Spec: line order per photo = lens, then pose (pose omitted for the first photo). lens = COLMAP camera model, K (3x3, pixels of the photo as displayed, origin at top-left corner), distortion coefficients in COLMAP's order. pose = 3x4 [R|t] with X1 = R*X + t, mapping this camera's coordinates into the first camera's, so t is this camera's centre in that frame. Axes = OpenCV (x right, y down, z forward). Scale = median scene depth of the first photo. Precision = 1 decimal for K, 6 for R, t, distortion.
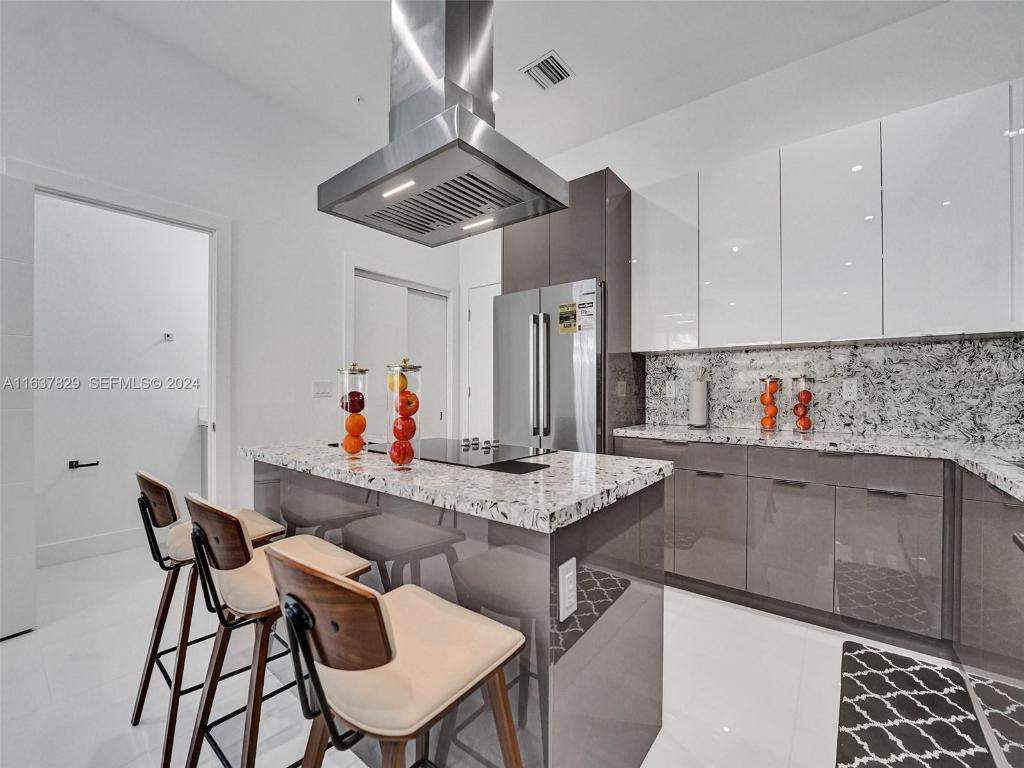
lens RADIAL K [[422.1, 0, 511.2], [0, 422.1, 388.5], [0, 0, 1]] dist [0.000351, 0.000057]
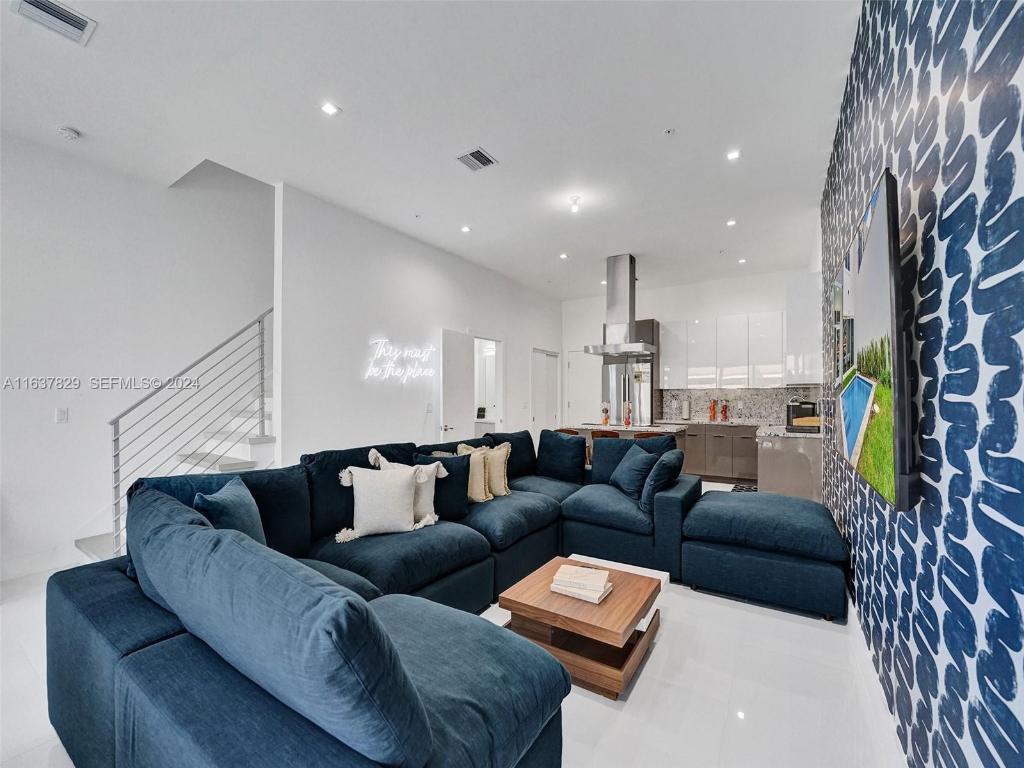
lens RADIAL K [[422.1, 0, 511.7], [0, 422.1, 389.2], [0, 0, 1]] dist [0.000351, 0.000057]
pose [[0.992936, -0.000665, 0.118647, -0.937263], [0.001610, 0.999968, -0.007873, -0.073339], [-0.118638, 0.008009, 0.992905, -1.453763]]
